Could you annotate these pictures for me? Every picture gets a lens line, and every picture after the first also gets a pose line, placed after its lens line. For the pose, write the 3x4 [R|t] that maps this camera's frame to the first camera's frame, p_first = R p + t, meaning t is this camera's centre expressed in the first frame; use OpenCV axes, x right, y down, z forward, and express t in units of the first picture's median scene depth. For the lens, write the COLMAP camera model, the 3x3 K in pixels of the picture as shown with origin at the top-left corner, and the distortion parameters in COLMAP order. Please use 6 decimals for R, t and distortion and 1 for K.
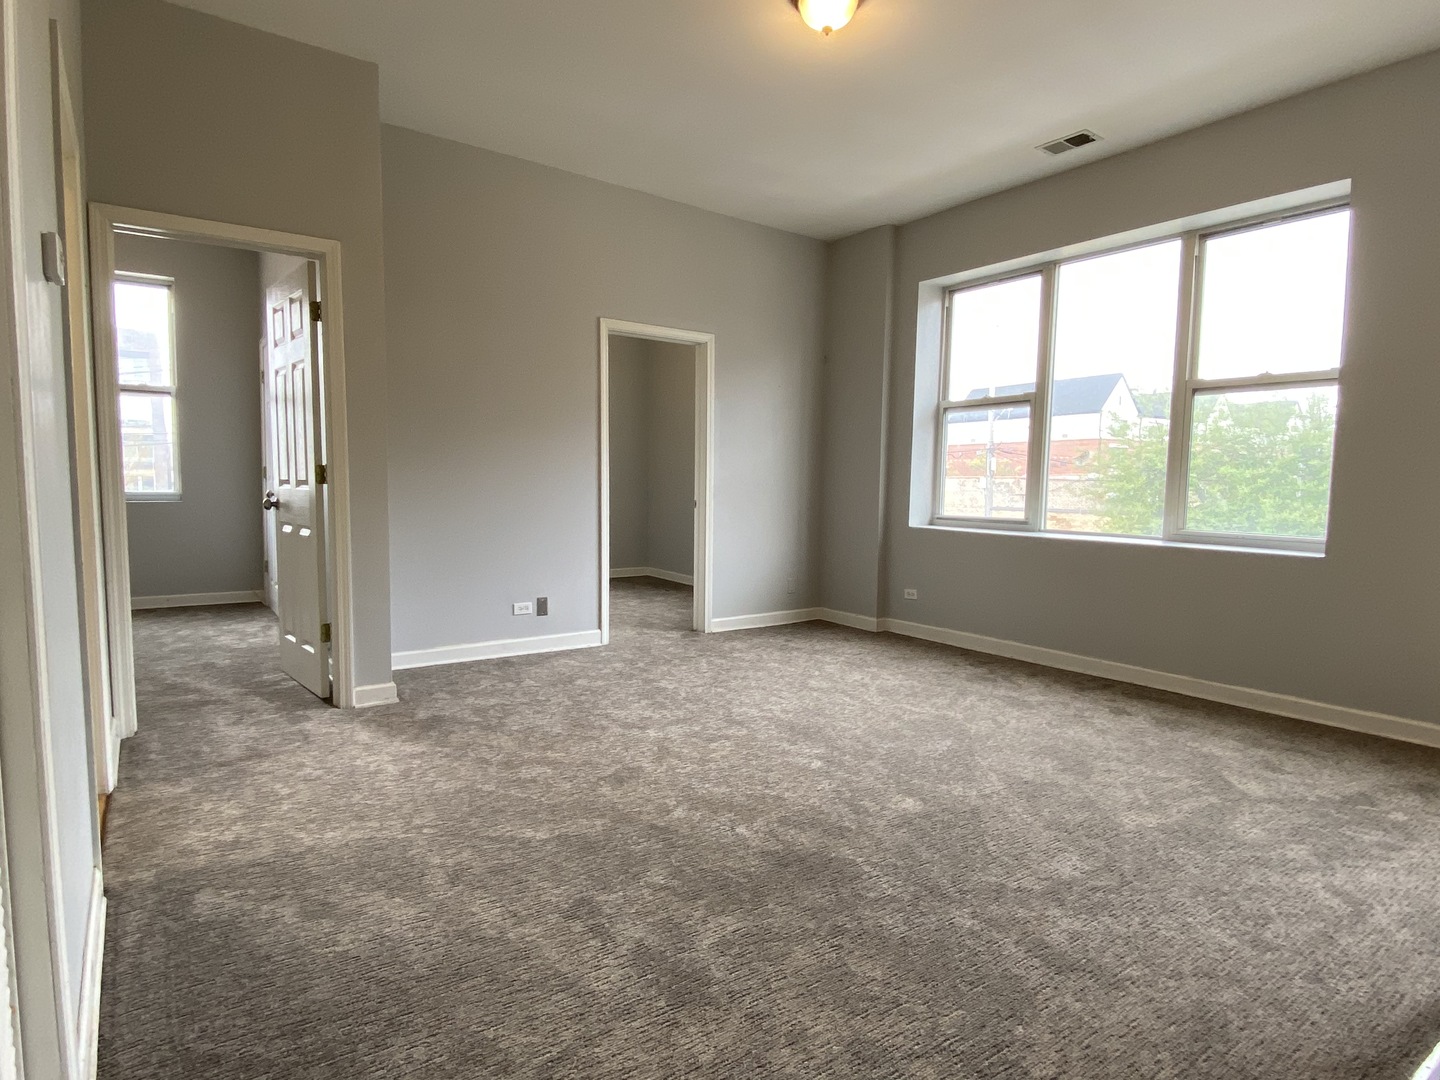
lens RADIAL K [[800.9, 0, 720.0], [0, 800.9, 540.0], [0, 0, 1]] dist [0.044756, -0.029321]
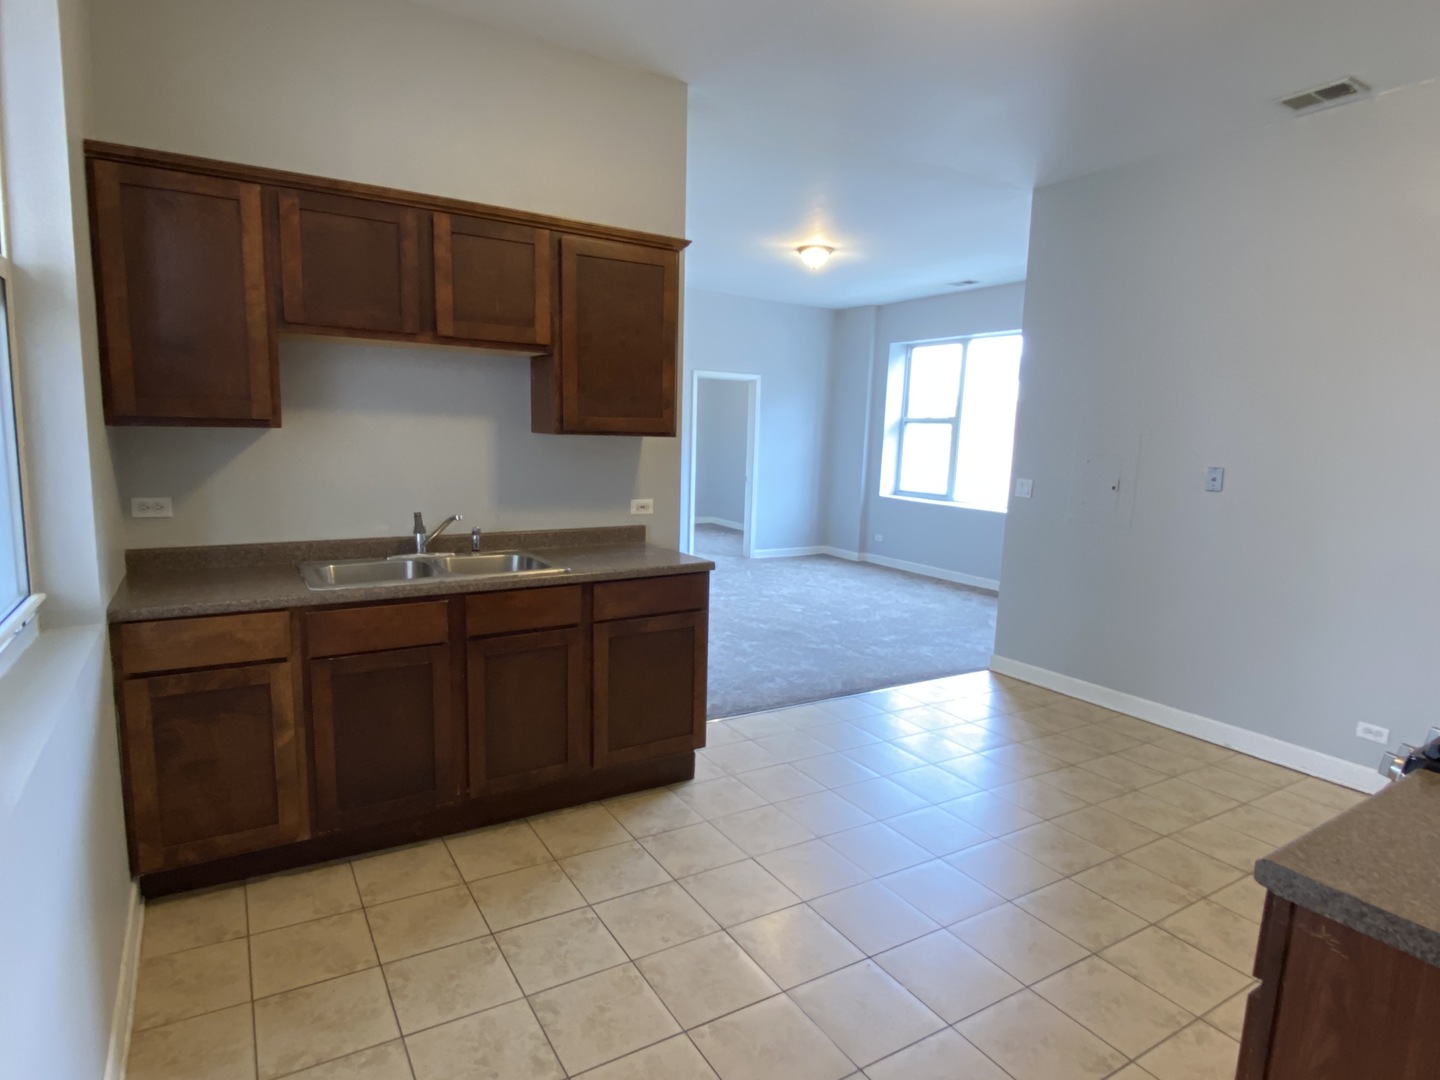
lens RADIAL K [[800.9, 0, 720.0], [0, 800.9, 540.0], [0, 0, 1]] dist [0.044756, -0.029321]
pose [[0.997711, 0.028279, -0.061419, 0.019673], [-0.024401, 0.997716, 0.062984, -0.022907], [0.063060, -0.061341, 0.996123, -0.643964]]
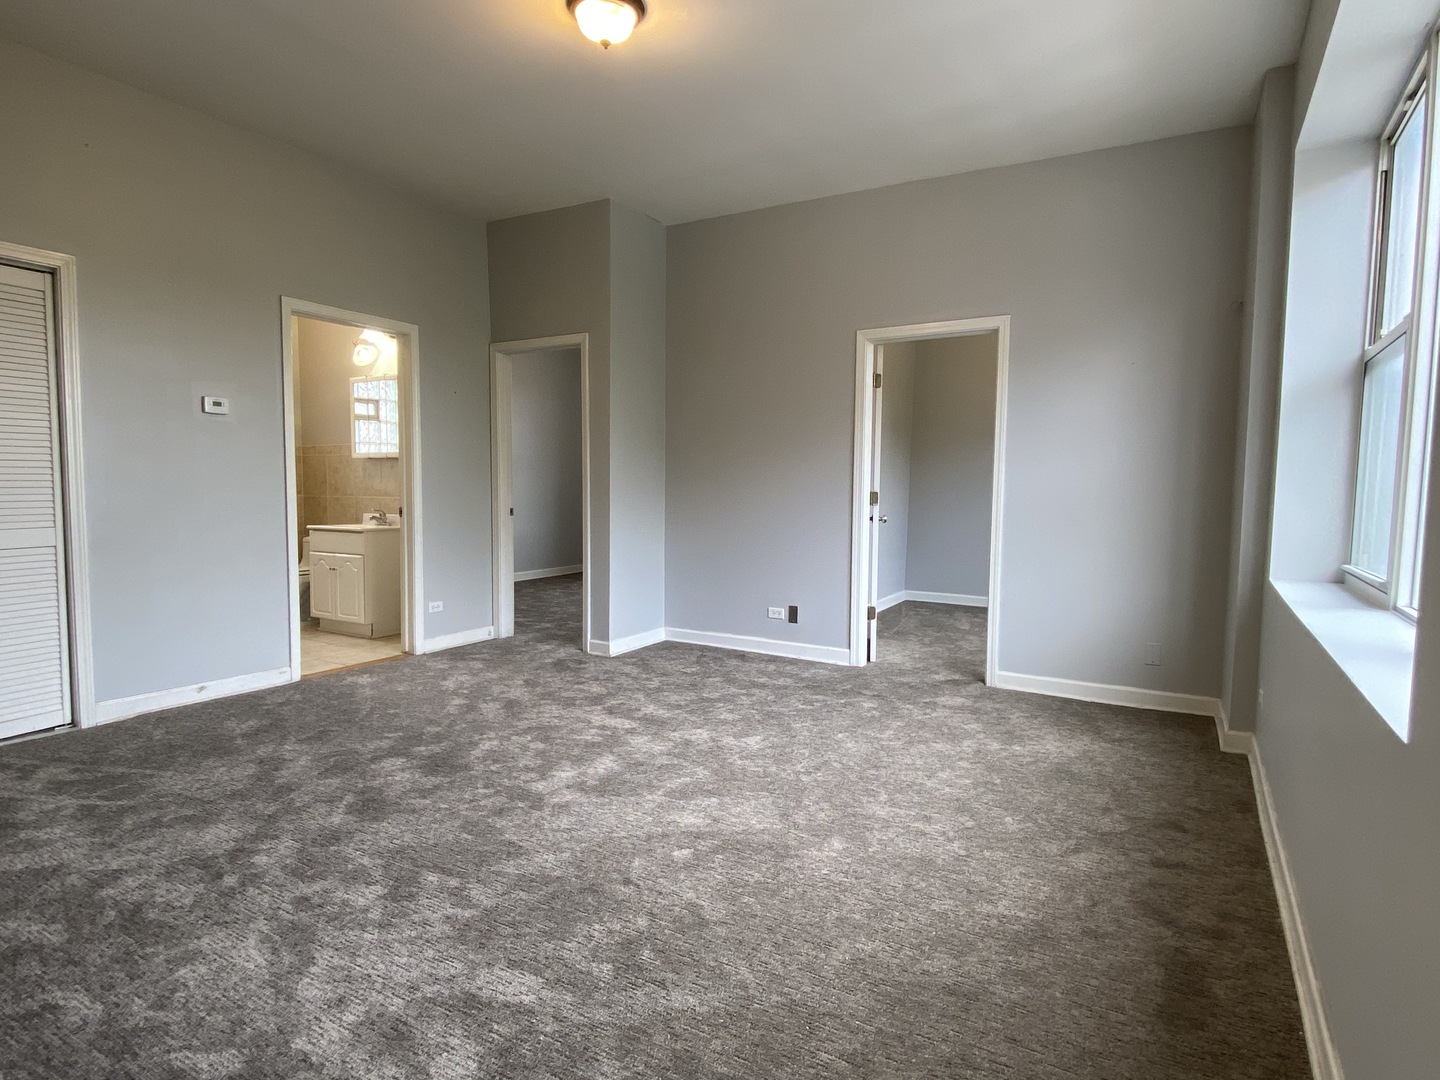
lens RADIAL K [[800.9, 0, 720.0], [0, 800.9, 540.0], [0, 0, 1]] dist [0.044756, -0.029321]
pose [[0.405874, 0.055640, -0.912234, 0.630662], [-0.077019, 0.996677, 0.026523, -0.032194], [0.910678, 0.059494, 0.408810, 0.425620]]
